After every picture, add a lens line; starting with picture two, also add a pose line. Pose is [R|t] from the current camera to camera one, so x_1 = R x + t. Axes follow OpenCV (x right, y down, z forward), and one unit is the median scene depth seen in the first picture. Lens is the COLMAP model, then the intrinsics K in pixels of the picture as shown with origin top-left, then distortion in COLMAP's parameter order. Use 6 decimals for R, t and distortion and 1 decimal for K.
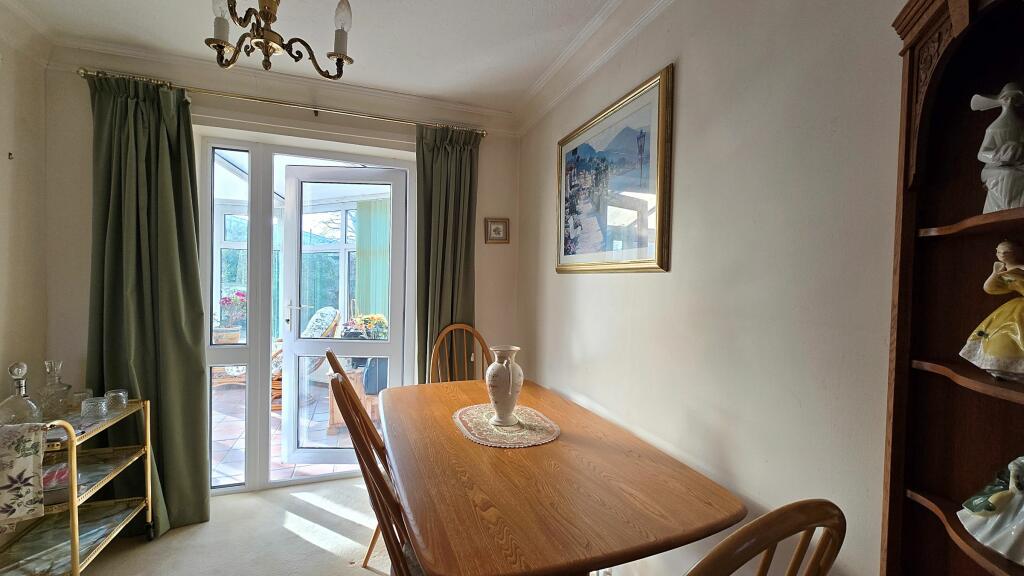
lens RADIAL K [[410.6, 0, 512.7], [0, 410.6, 291.2], [0, 0, 1]] dist [0.000493, 0.000017]
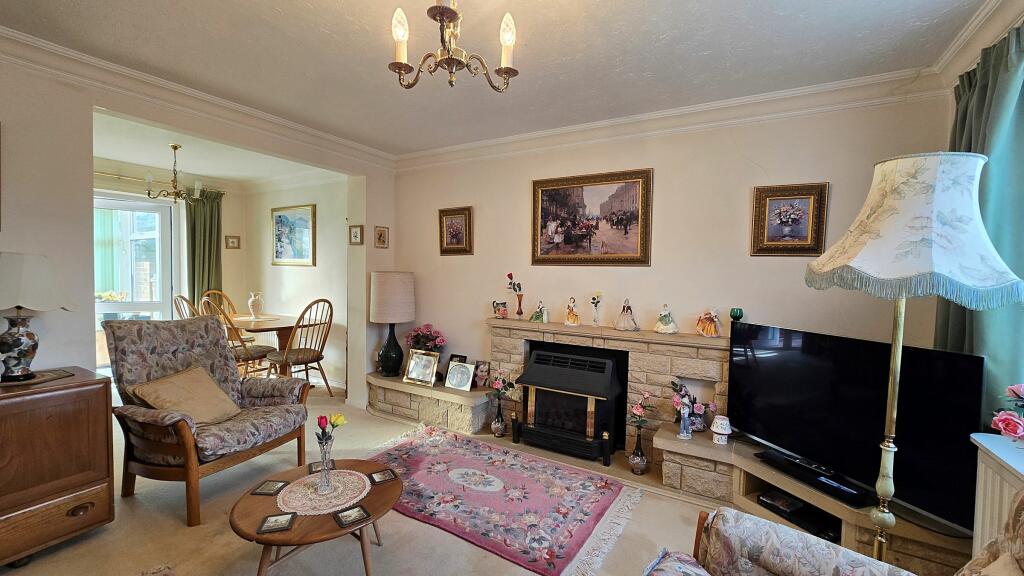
lens RADIAL K [[410.6, 0, 512.4], [0, 410.6, 287.5], [0, 0, 1]] dist [0.000493, 0.000017]
pose [[0.764269, -0.026116, 0.644369, -0.378990], [0.007463, 0.999471, 0.031657, 0.019622], [-0.644855, -0.019386, 0.764059, -1.780994]]
